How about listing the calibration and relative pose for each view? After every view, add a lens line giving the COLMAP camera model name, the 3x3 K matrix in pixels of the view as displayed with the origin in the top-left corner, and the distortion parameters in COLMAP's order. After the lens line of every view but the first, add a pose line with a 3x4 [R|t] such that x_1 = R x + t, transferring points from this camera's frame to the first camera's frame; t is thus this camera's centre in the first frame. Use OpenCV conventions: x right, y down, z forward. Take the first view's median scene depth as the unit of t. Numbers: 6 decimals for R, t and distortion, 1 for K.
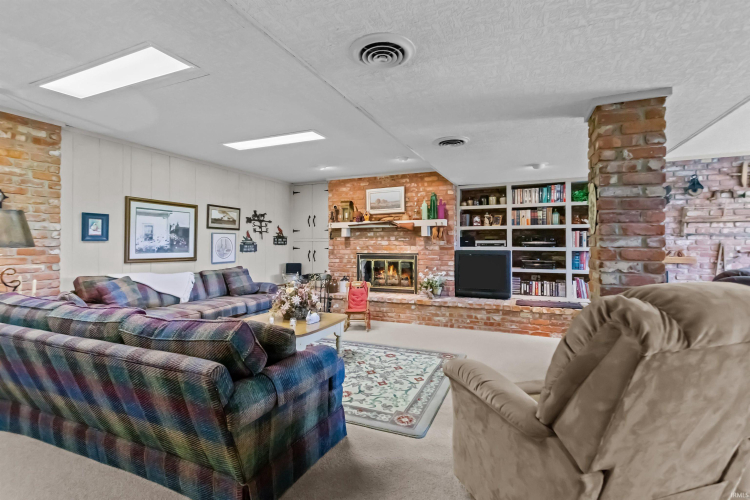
lens RADIAL K [[354.6, 0, 374.7], [0, 354.6, 246.4], [0, 0, 1]] dist [0.003684, 0.001501]
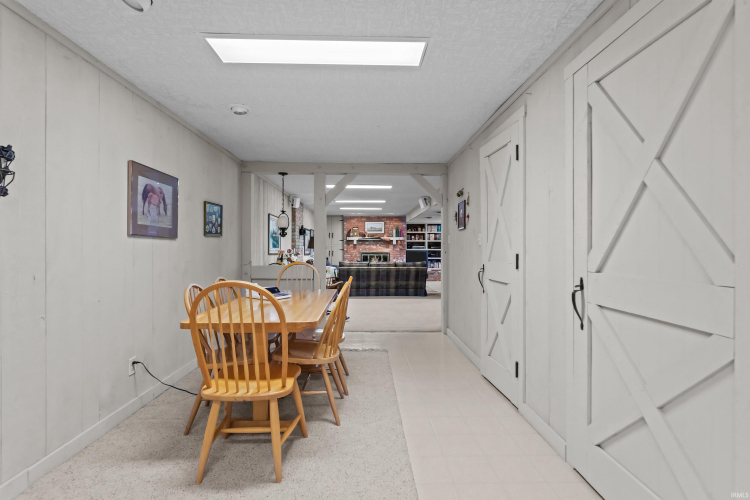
lens RADIAL K [[354.6, 0, 375.2], [0, 354.6, 248.3], [0, 0, 1]] dist [0.003684, 0.001501]
pose [[0.898291, -0.001994, 0.439396, -0.892905], [0.001137, 0.999997, 0.002214, -0.007636], [-0.439399, -0.001489, 0.898291, -0.924379]]
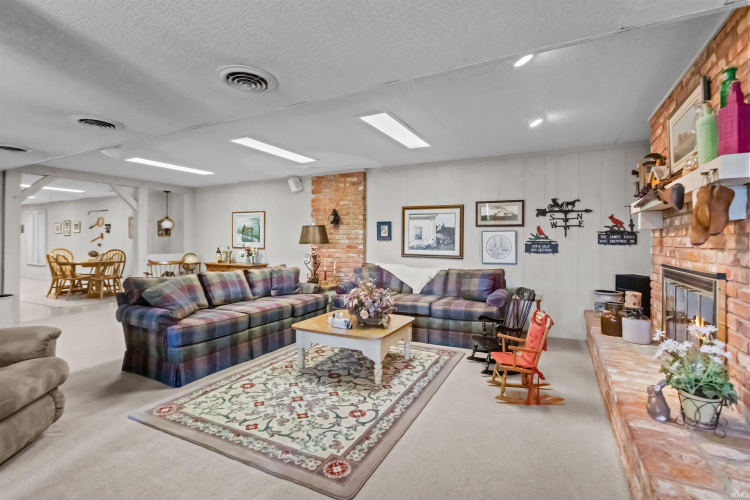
lens RADIAL K [[354.6, 0, 376.2], [0, 354.6, 242.5], [0, 0, 1]] dist [0.003684, 0.001501]
pose [[-0.064179, 0.004095, -0.997930, 0.660884], [-0.009537, 0.999943, 0.004717, -0.012375], [0.997893, 0.009820, -0.064137, 1.016484]]
